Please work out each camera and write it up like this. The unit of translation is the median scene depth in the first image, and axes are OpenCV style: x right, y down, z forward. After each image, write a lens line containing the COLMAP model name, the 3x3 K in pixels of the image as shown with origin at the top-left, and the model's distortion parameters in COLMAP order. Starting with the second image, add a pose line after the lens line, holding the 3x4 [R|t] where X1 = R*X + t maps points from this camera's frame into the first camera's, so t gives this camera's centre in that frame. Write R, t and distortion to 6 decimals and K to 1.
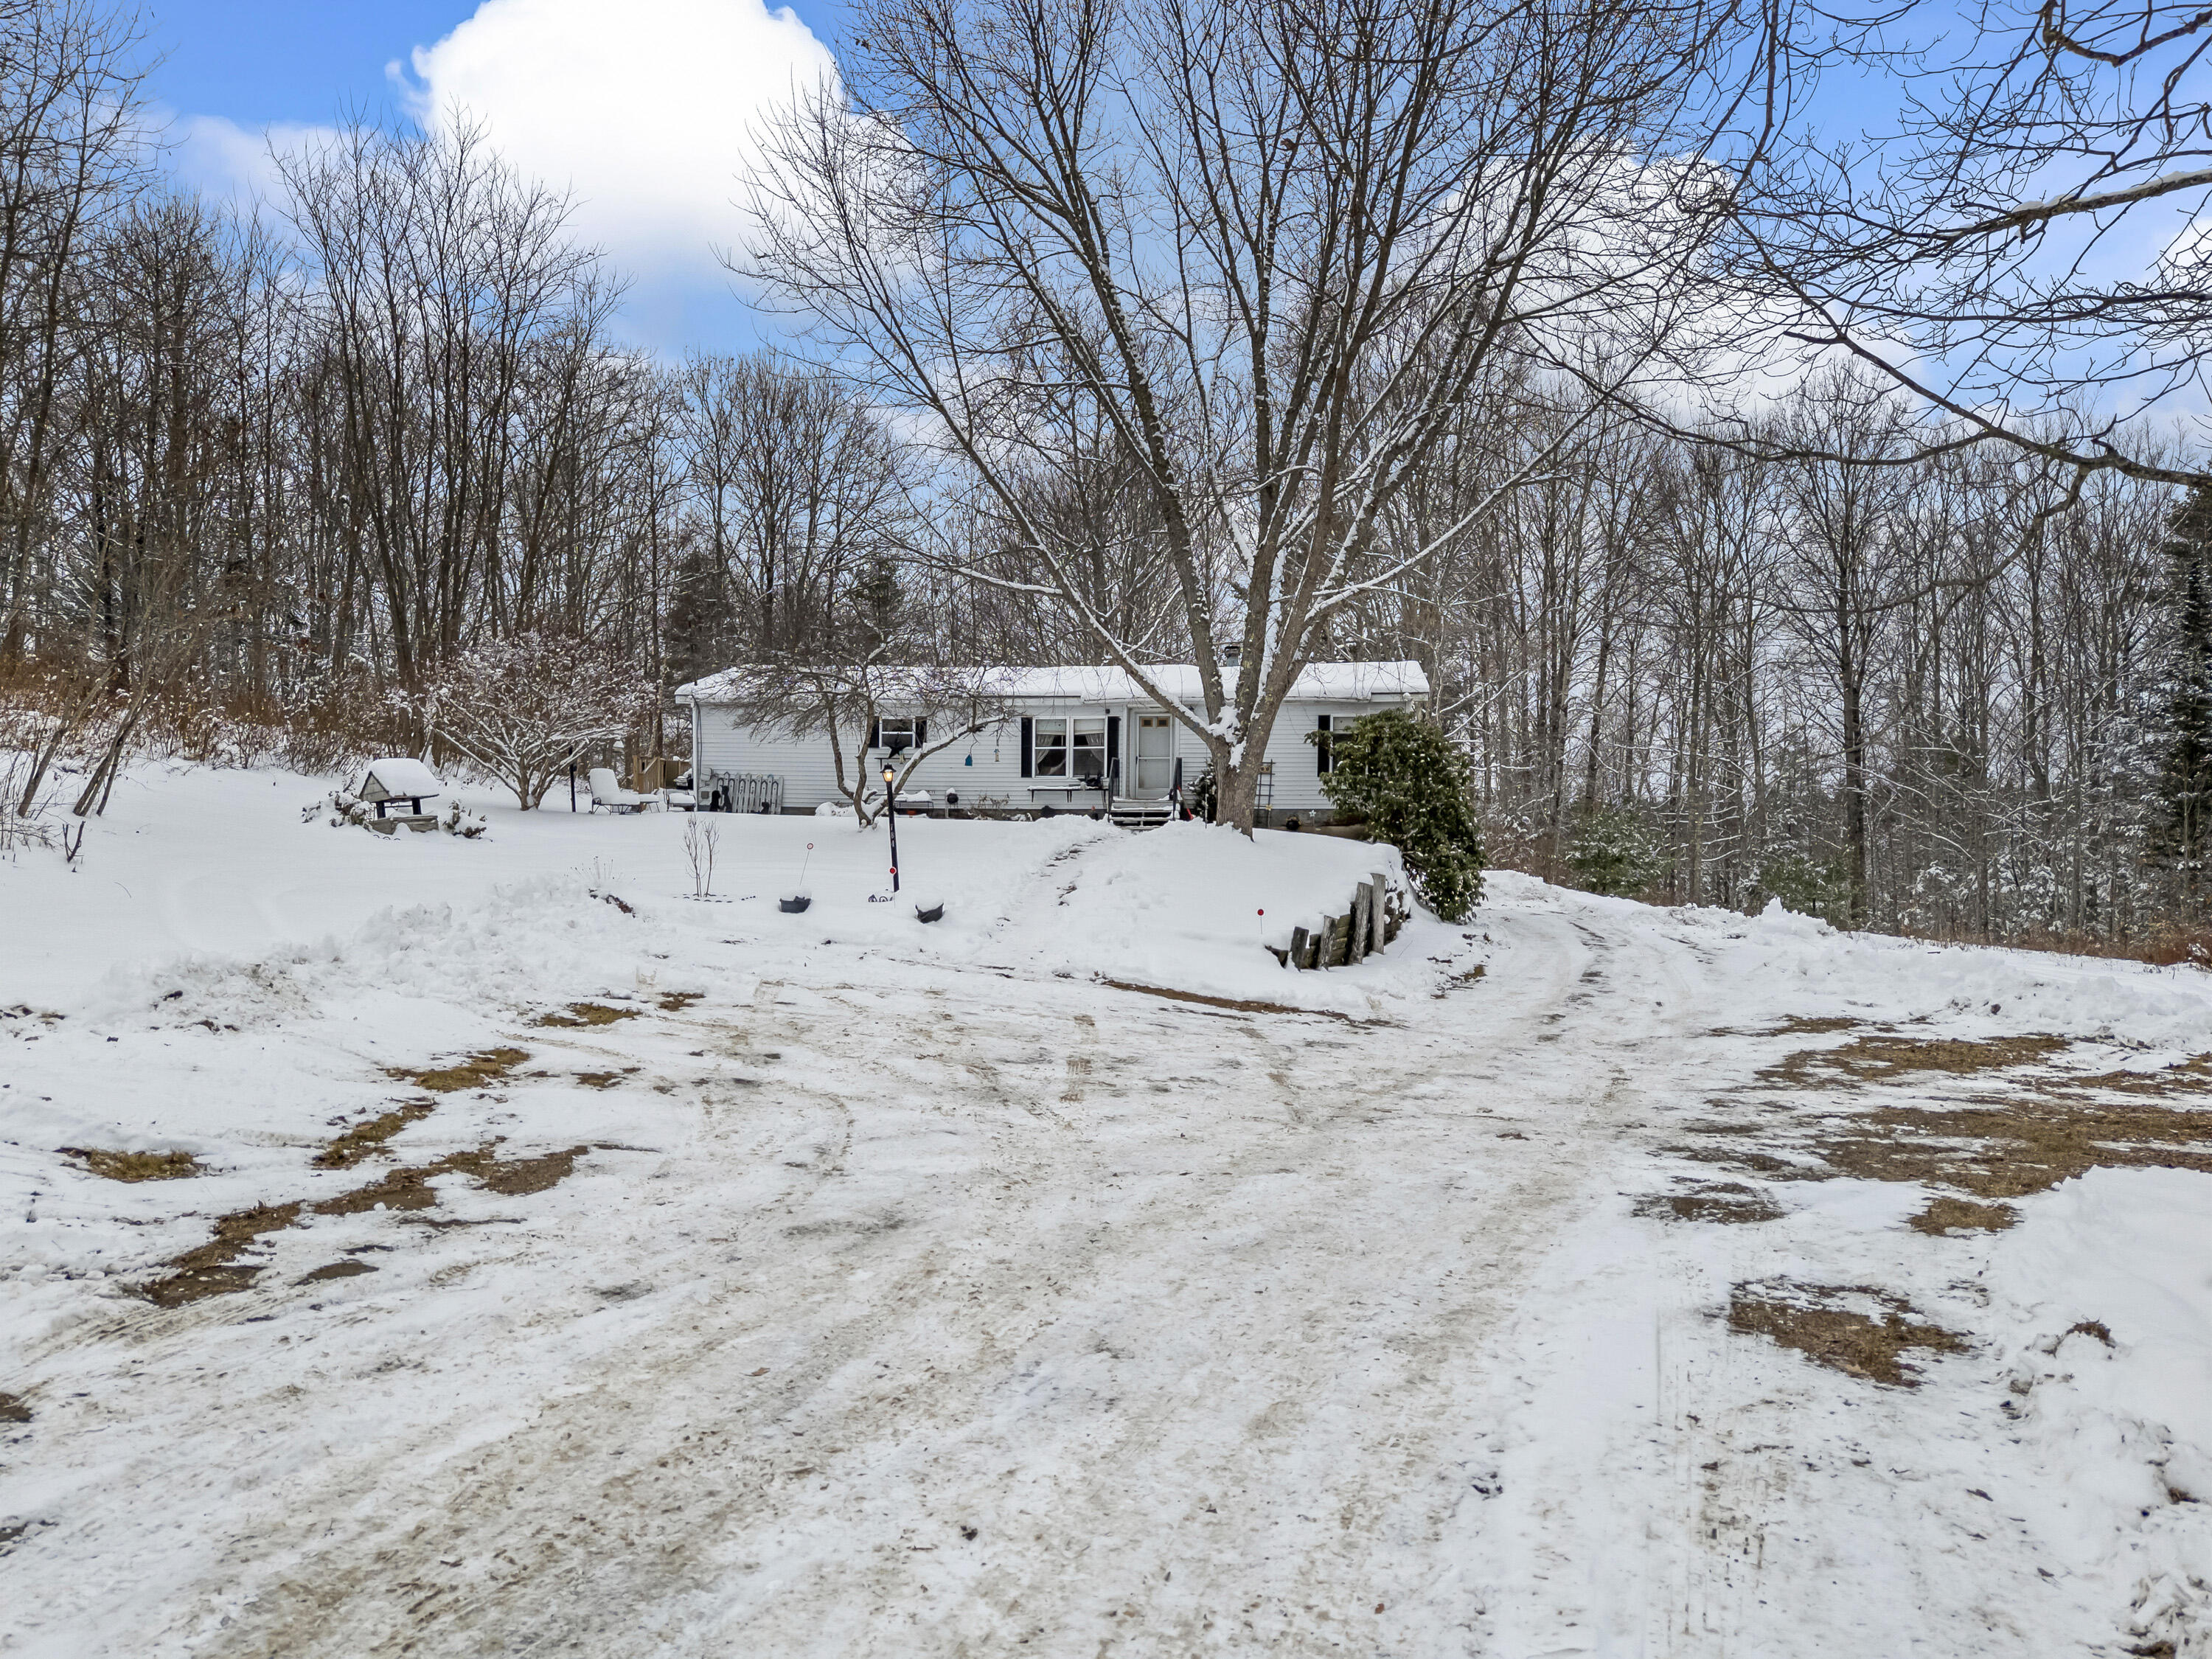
lens RADIAL K [[1622.7, 0, 1103.8], [0, 1622.7, 824.1], [0, 0, 1]] dist [0.062868, -0.037743]
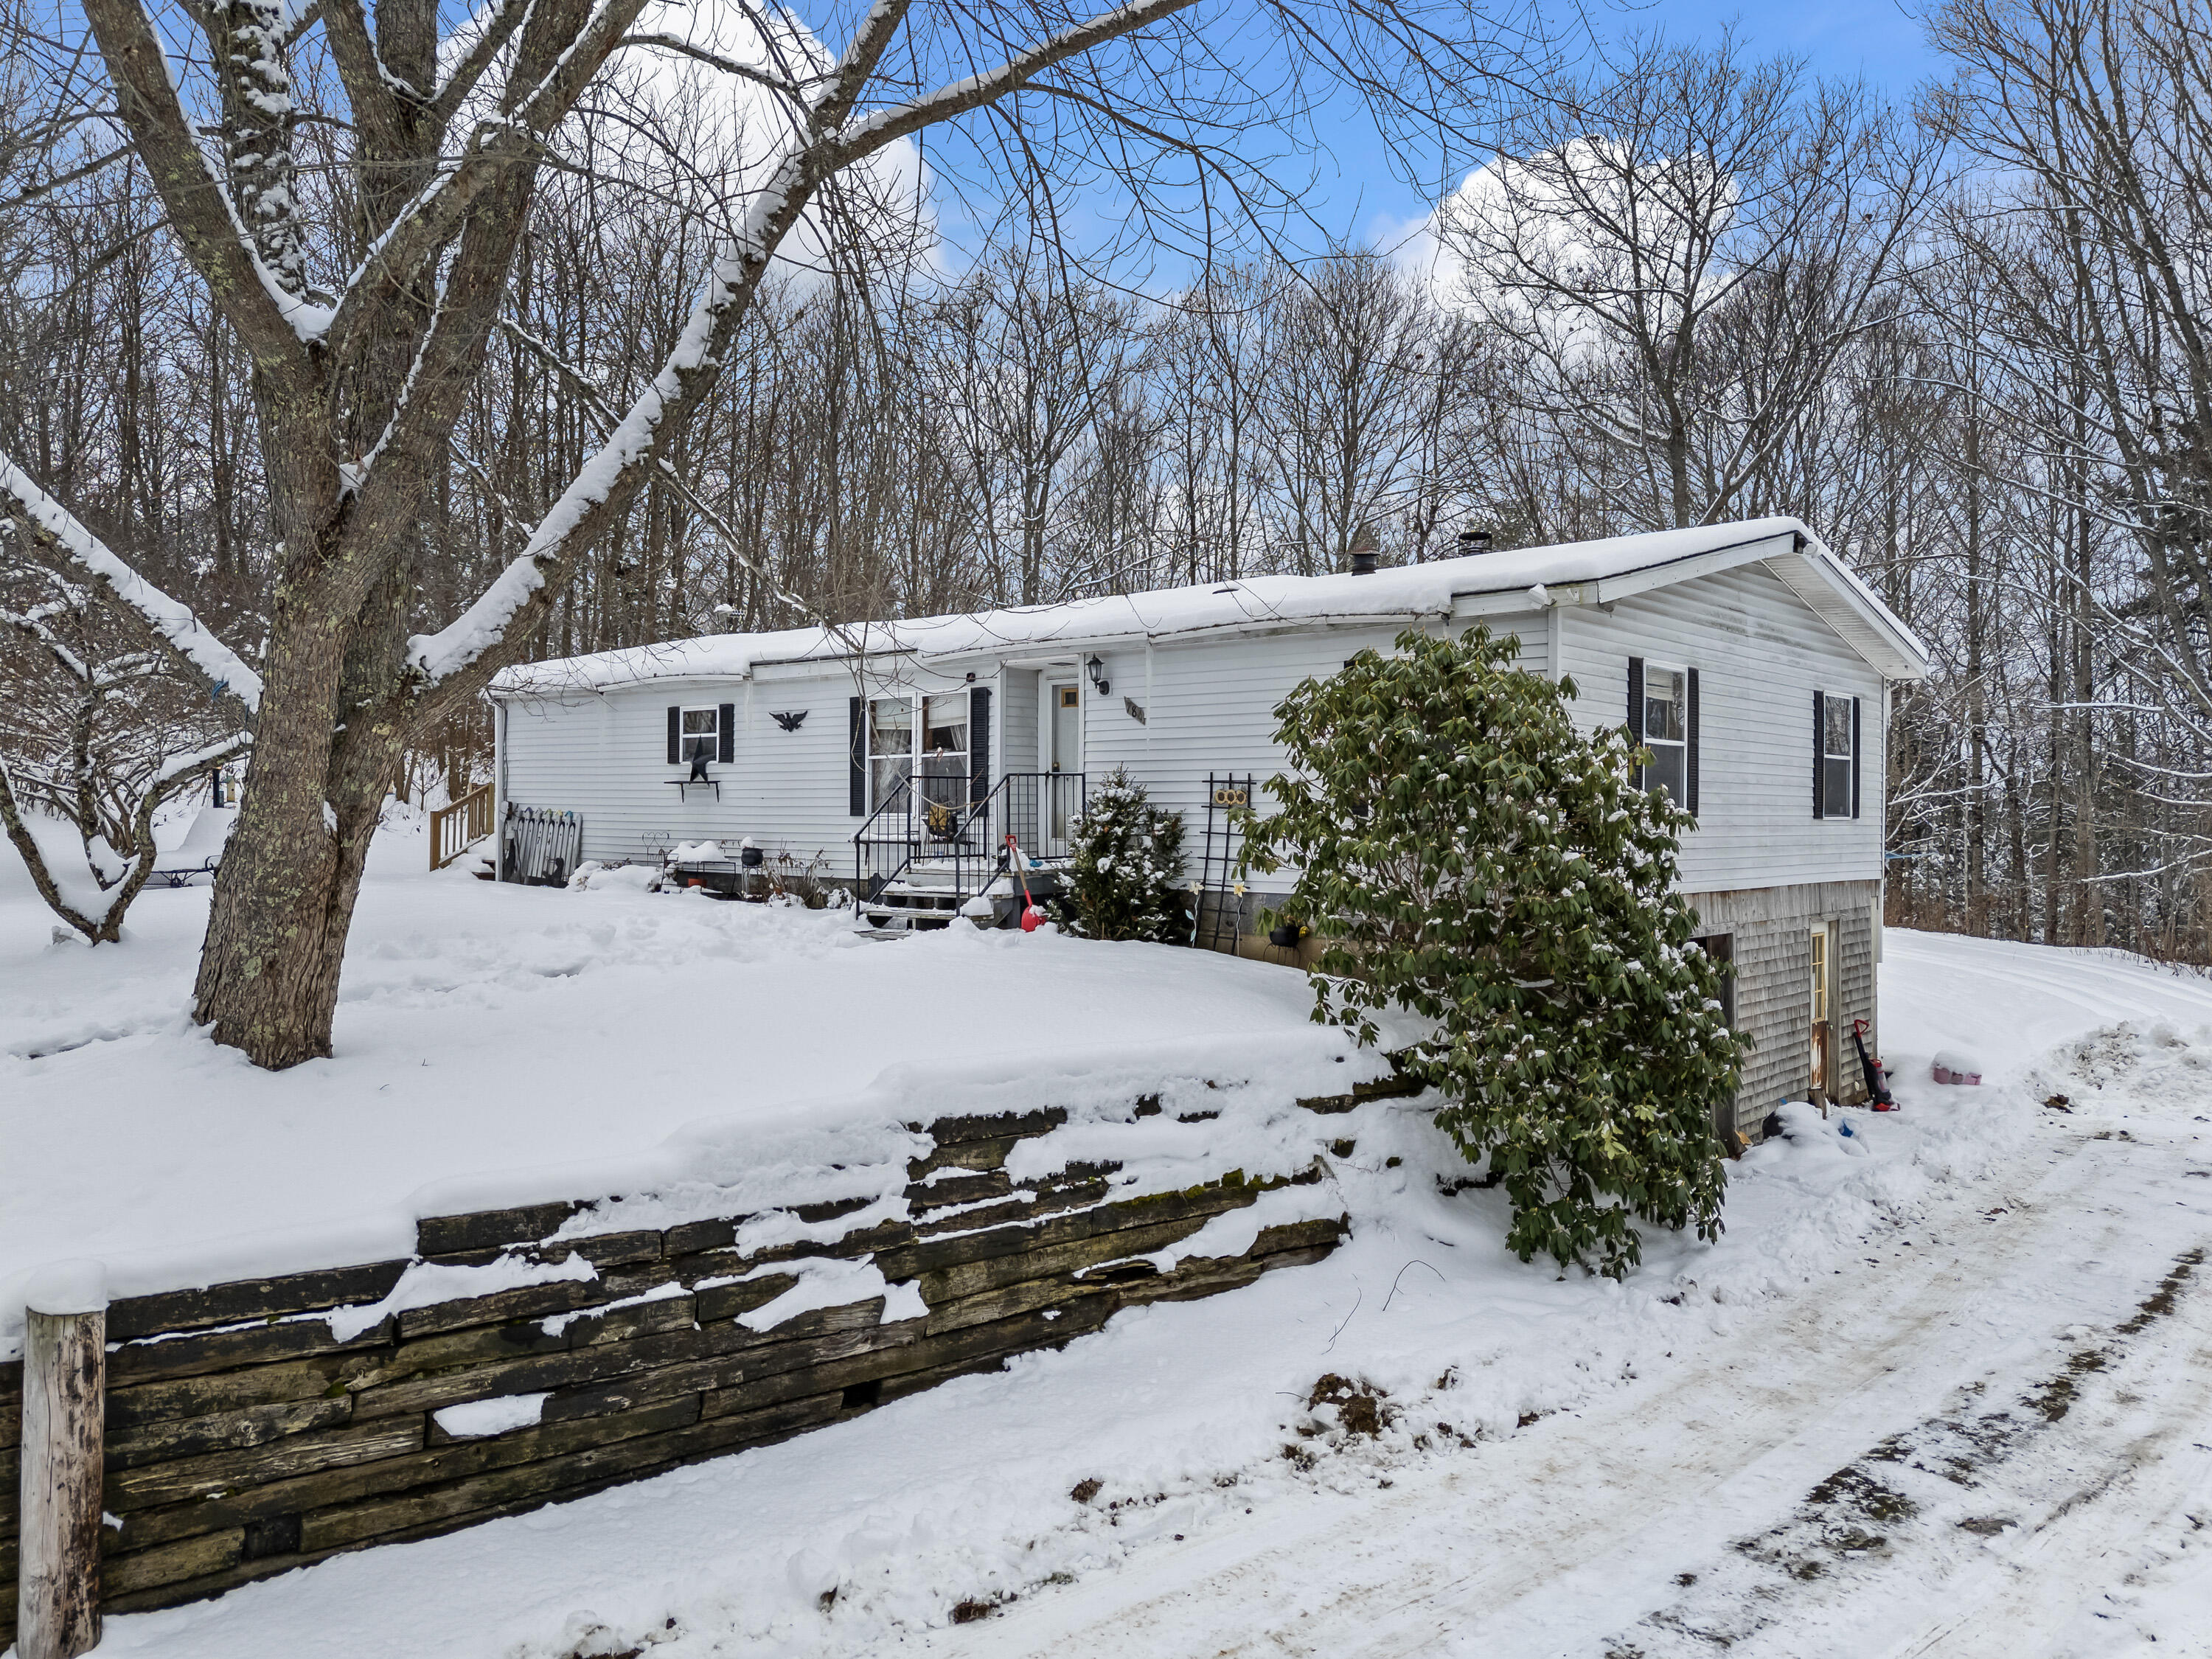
lens RADIAL K [[1622.7, 0, 1128.2], [0, 1622.7, 826.5], [0, 0, 1]] dist [0.062868, -0.037743]
pose [[0.833514, 0.000317, -0.552498, 0.305365], [0.001384, 0.999996, 0.002661, -0.026882], [0.552496, -0.002983, 0.833510, 0.626855]]
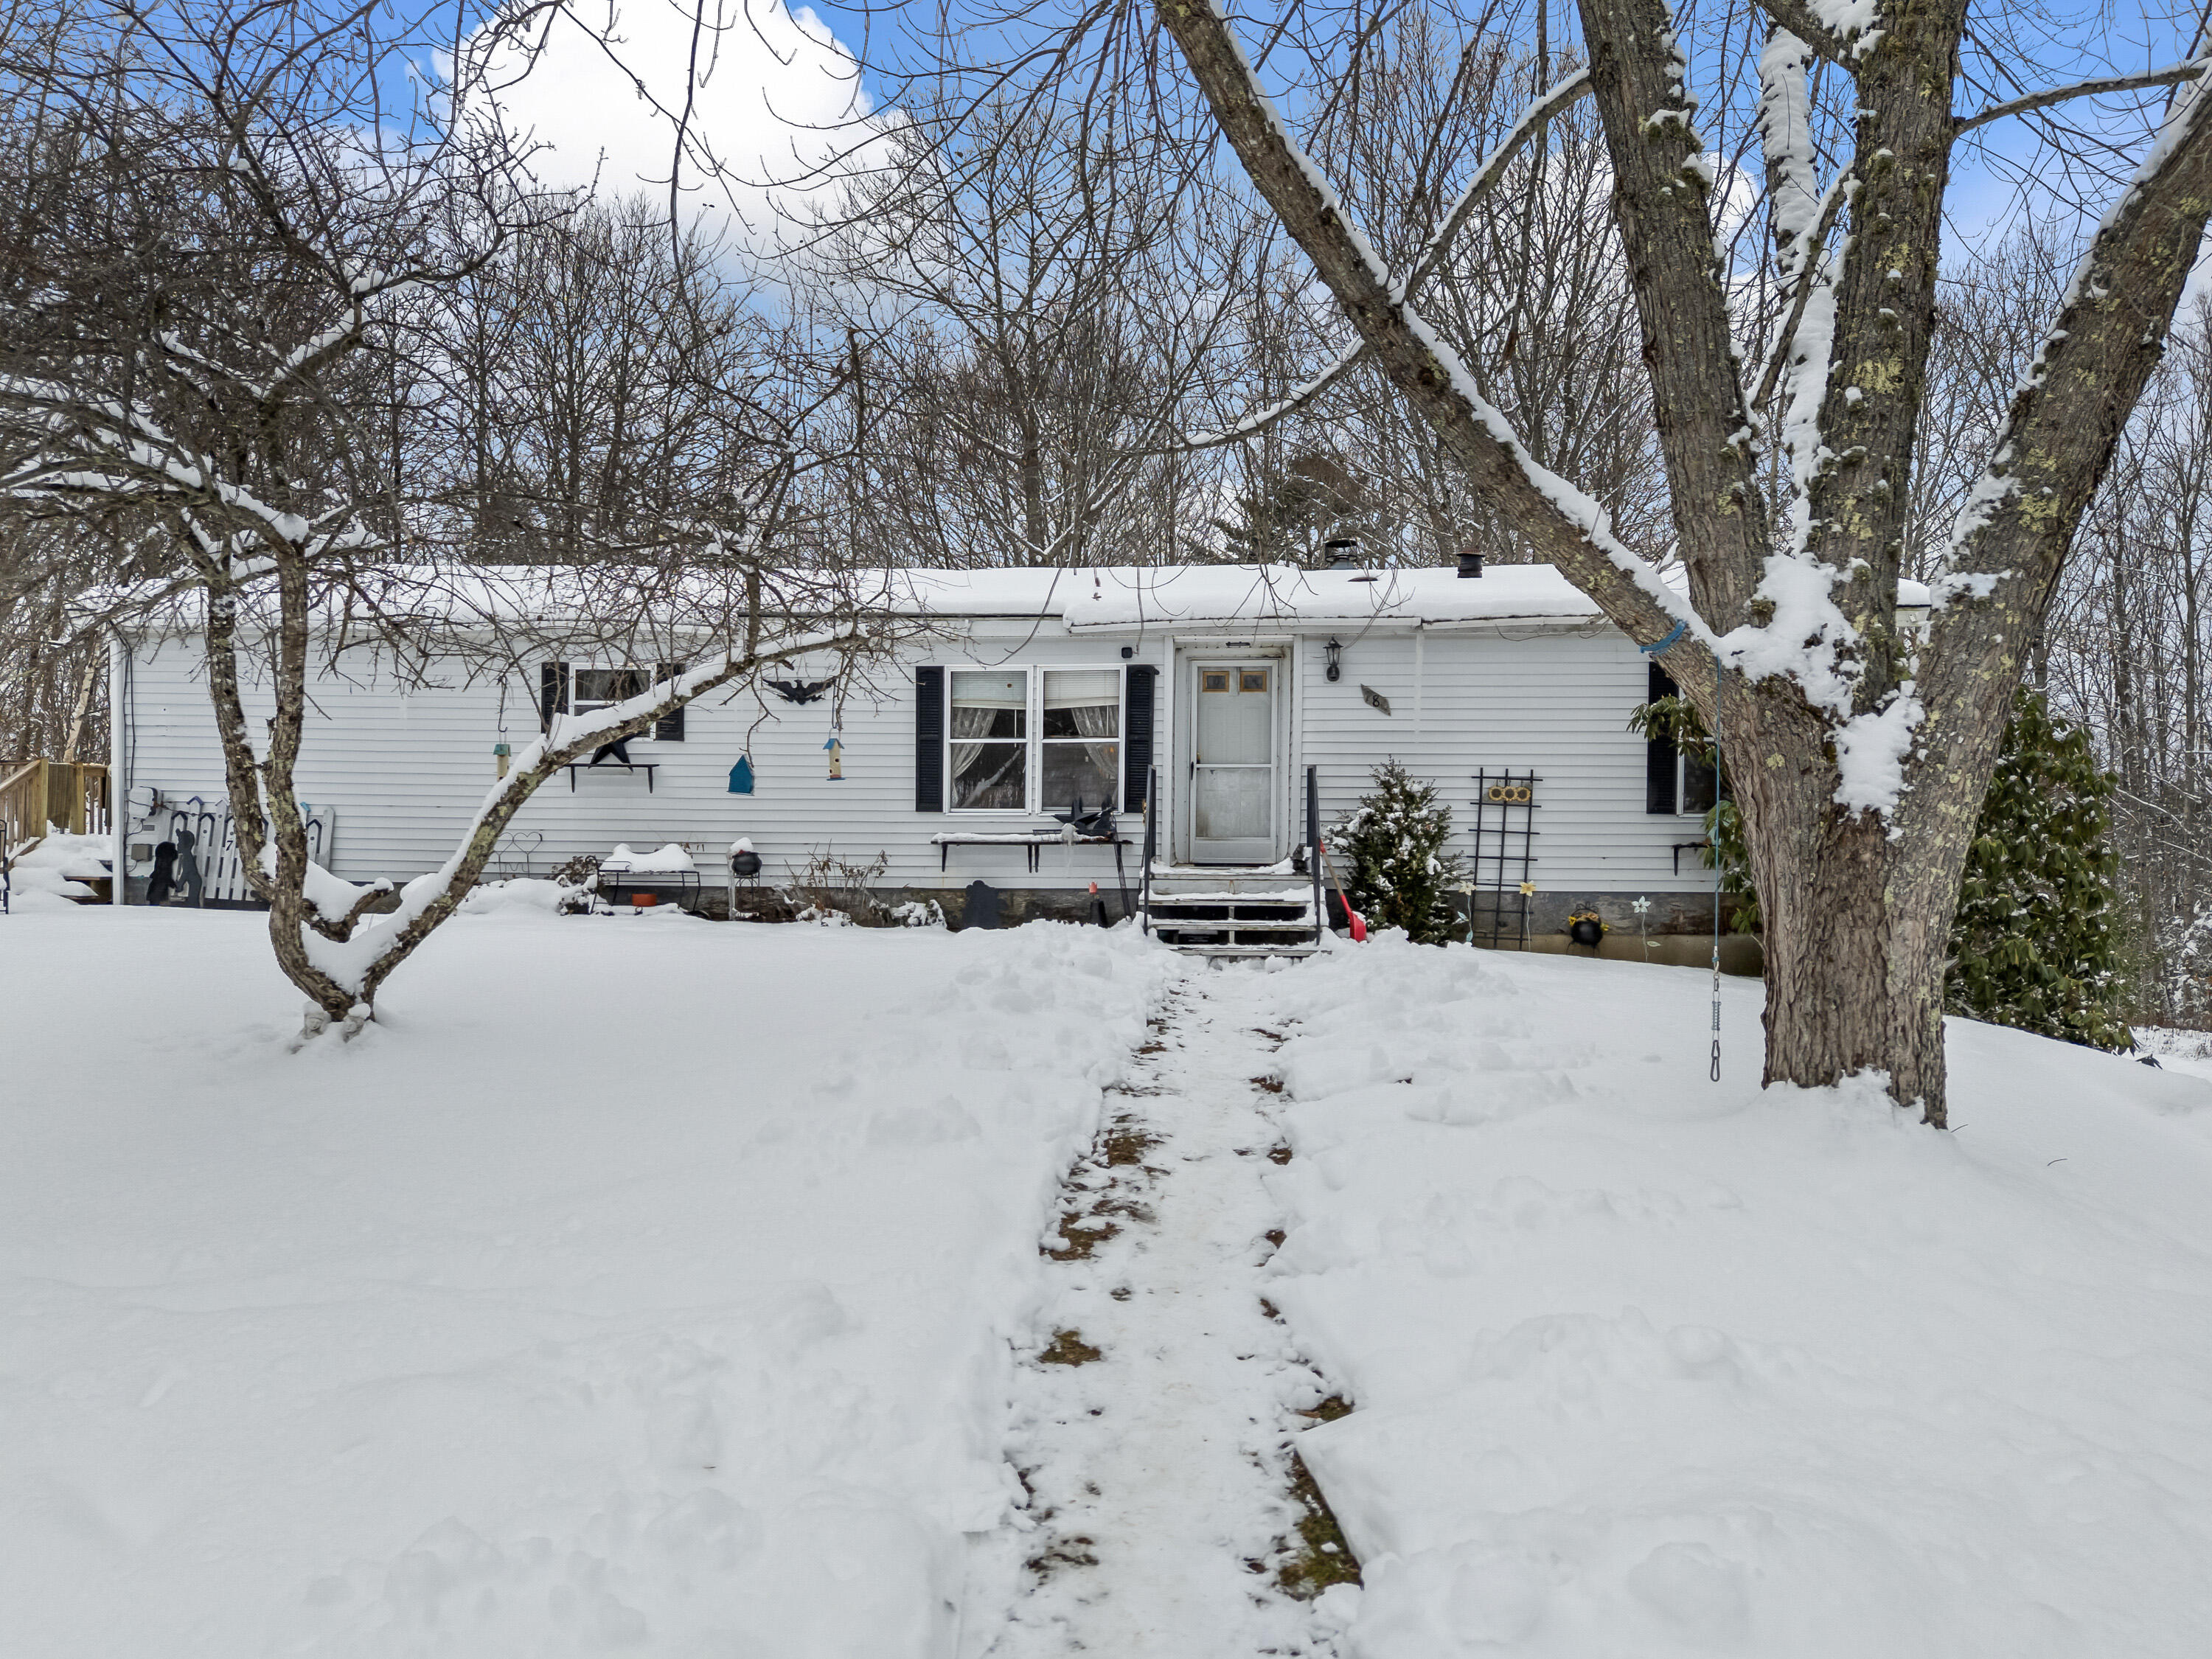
lens RADIAL K [[1622.7, 0, 1099.7], [0, 1622.7, 827.0], [0, 0, 1]] dist [0.062868, -0.037743]
pose [[0.998466, -0.000494, 0.055373, -0.027352], [0.000432, 0.999999, 0.001136, -0.025554], [-0.055374, -0.001110, 0.998465, 0.587784]]
